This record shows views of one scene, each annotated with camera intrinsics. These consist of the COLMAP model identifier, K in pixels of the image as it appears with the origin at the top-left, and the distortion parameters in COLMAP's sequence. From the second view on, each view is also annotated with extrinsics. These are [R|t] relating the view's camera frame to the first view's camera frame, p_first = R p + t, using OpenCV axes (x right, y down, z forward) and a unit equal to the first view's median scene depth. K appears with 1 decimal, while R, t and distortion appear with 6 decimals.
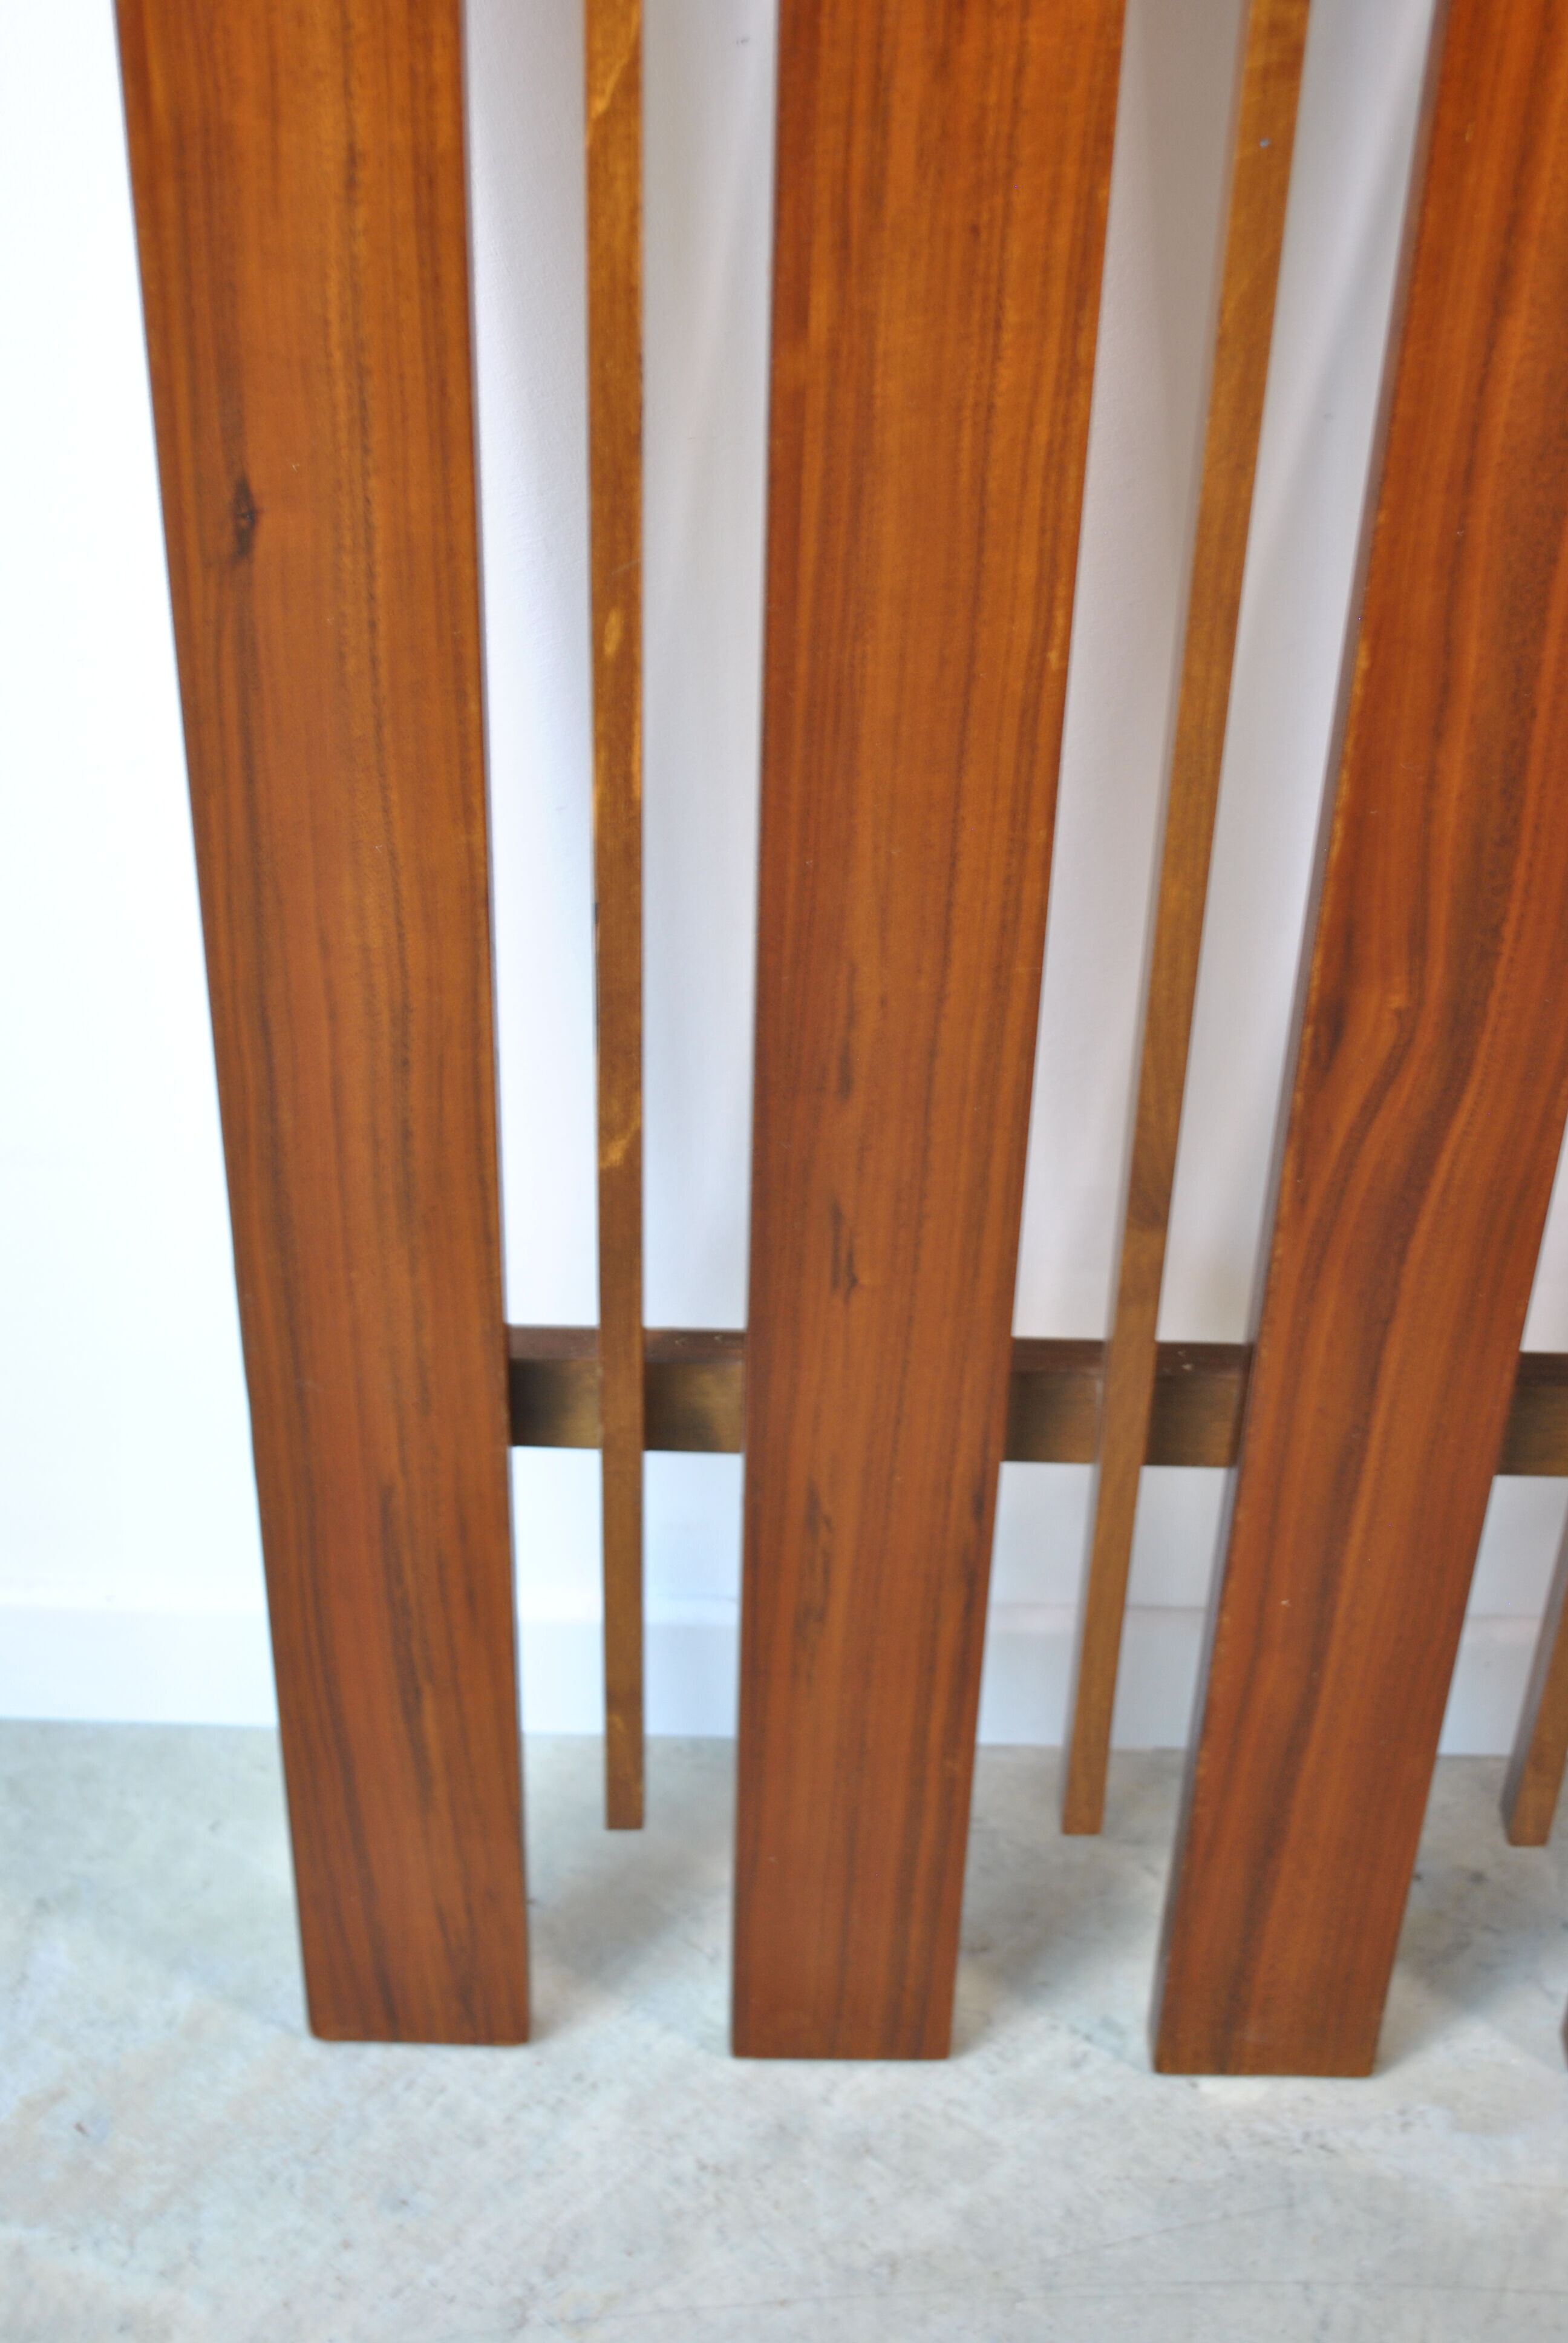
lens RADIAL K [[3398.8, 0, 784.0], [0, 3398.8, 1171.5], [0, 0, 1]] dist [-0.010222, -0.046554]
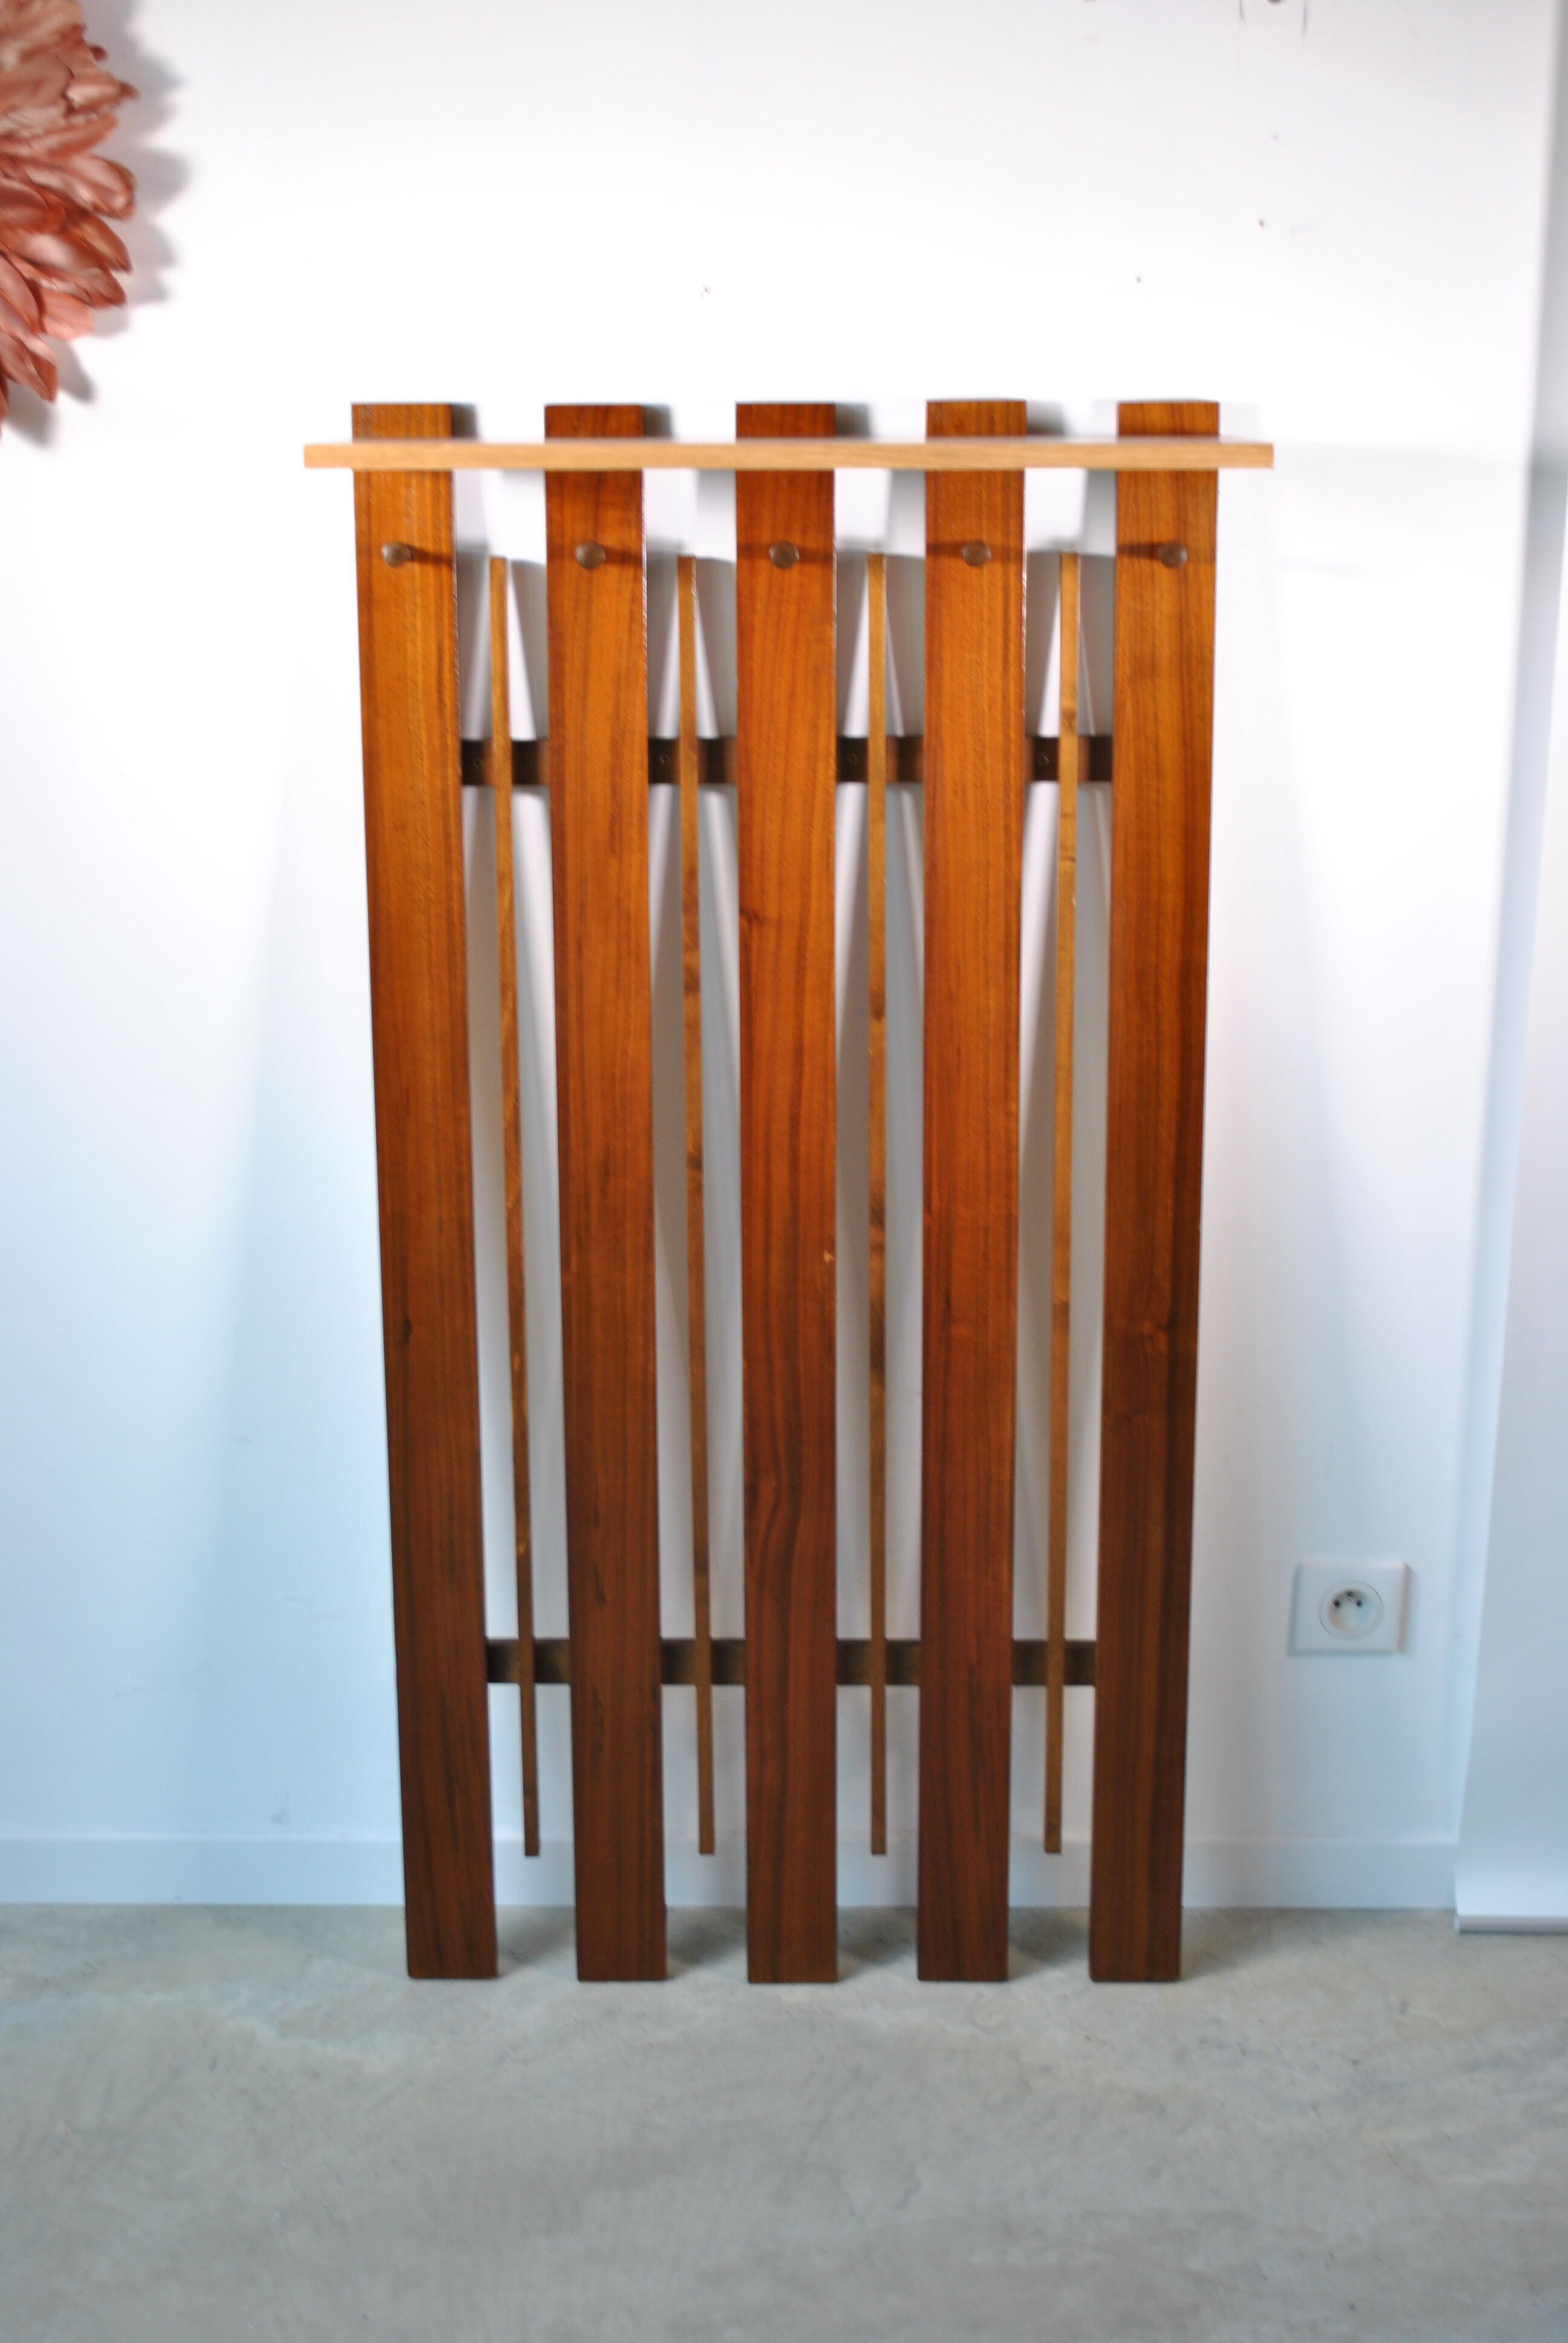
lens RADIAL K [[3242.7, 0, 784.0], [0, 3242.7, 1171.5], [0, 0, 1]] dist [-0.023692, -0.062228]
pose [[0.999499, -0.028643, -0.013480, 0.238465], [0.020624, 0.912240, -0.409137, 0.895410], [0.024016, 0.408654, 0.912373, -1.802497]]
